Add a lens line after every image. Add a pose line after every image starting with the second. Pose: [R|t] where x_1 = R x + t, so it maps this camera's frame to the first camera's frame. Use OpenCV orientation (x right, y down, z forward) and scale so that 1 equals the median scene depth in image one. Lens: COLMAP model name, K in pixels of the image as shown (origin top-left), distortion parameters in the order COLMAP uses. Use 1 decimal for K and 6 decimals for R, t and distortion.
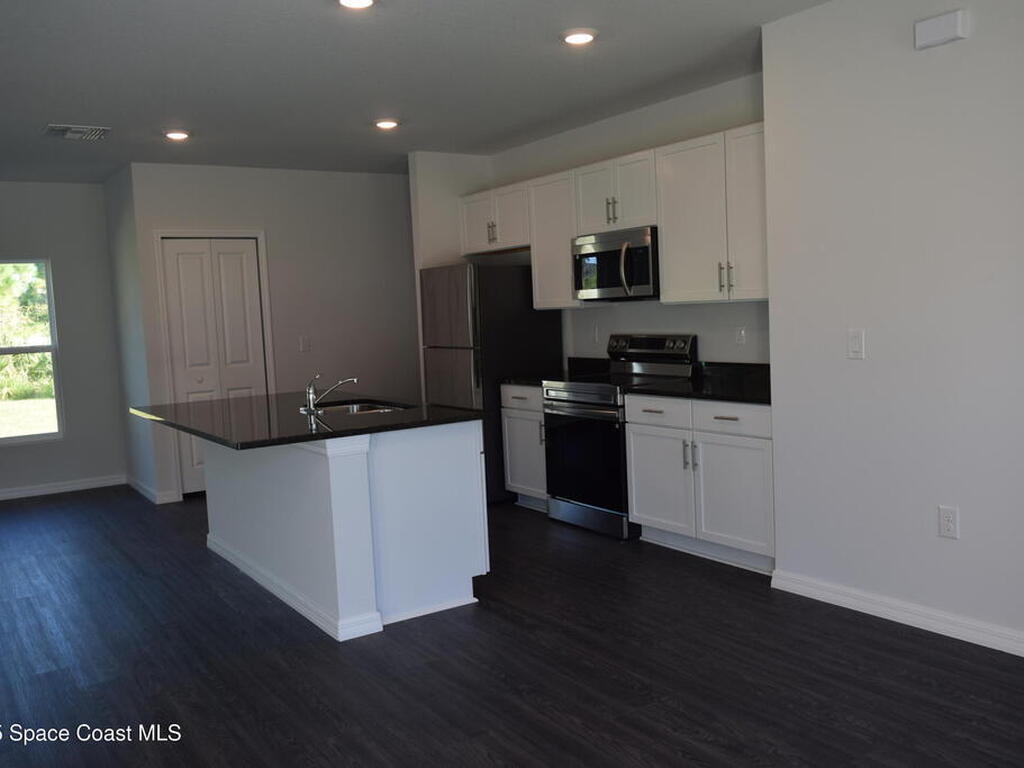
lens RADIAL K [[899.6, 0, 513.6], [0, 899.6, 383.6], [0, 0, 1]] dist [-0.020819, 0.012420]
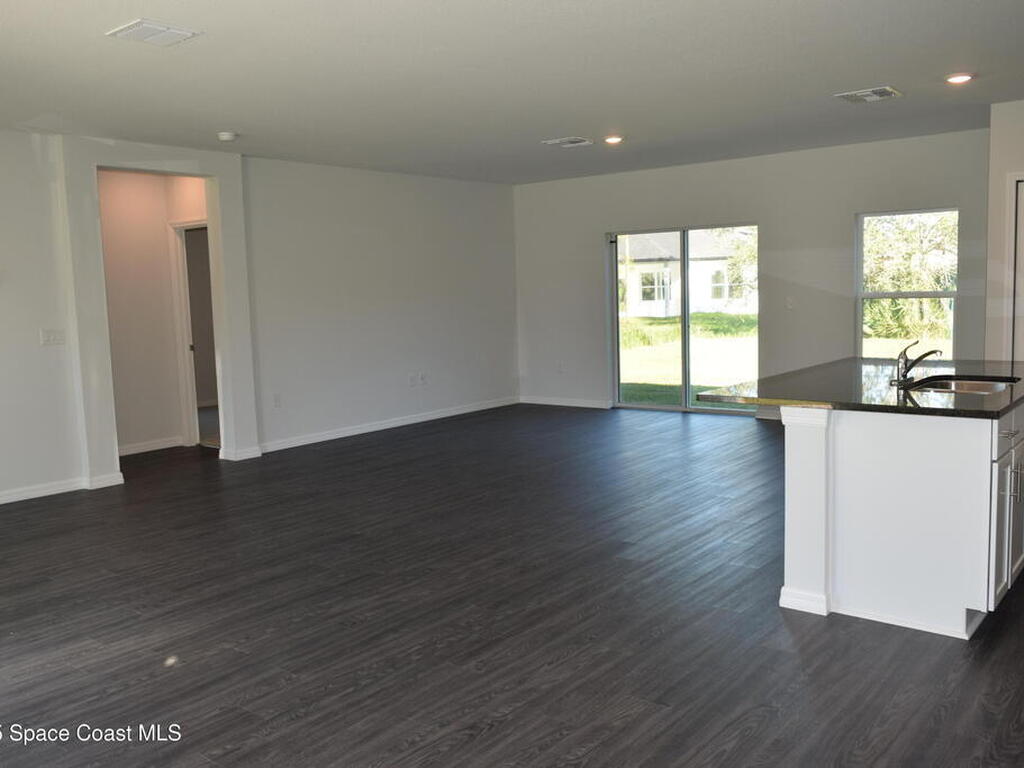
lens RADIAL K [[899.6, 0, 503.9], [0, 899.6, 385.9], [0, 0, 1]] dist [-0.020819, 0.012420]
pose [[0.299568, 0.144020, -0.943142, 0.604570], [-0.066832, 0.989280, 0.129837, -0.065404], [0.951731, 0.024137, 0.305982, 0.373215]]
